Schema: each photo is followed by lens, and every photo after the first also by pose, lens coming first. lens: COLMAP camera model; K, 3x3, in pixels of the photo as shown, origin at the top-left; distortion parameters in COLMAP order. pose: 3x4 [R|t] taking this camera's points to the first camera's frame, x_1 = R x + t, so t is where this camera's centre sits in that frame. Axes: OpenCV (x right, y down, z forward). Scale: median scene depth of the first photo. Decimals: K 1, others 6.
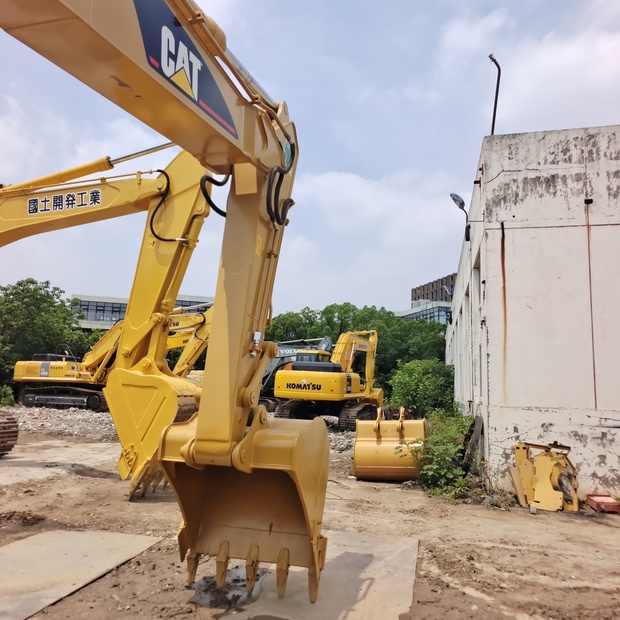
lens RADIAL K [[552.1, 0, 318.6], [0, 552.1, 317.8], [0, 0, 1]] dist [0.031581, -0.019830]
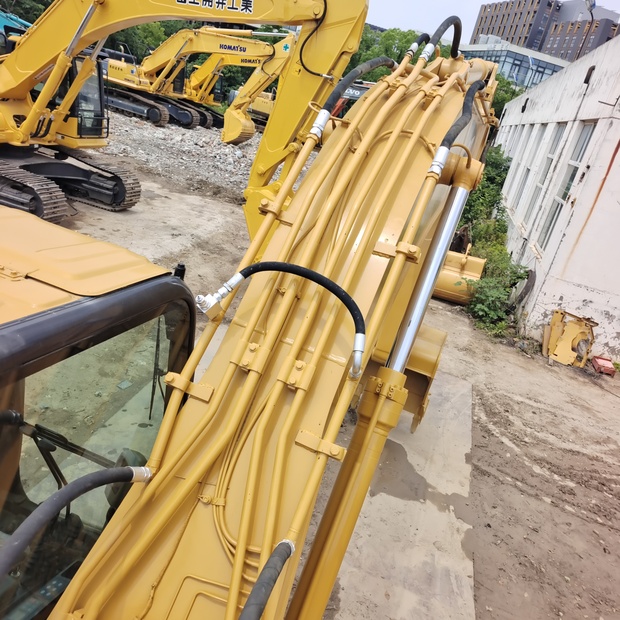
lens RADIAL K [[552.1, 0, 318.6], [0, 552.1, 317.8], [0, 0, 1]] dist [0.031581, -0.019830]
pose [[0.978372, 0.203708, 0.035928, -0.214707], [-0.194913, 0.849736, 0.489854, -0.270301], [0.069258, -0.486263, 0.871064, -0.135188]]
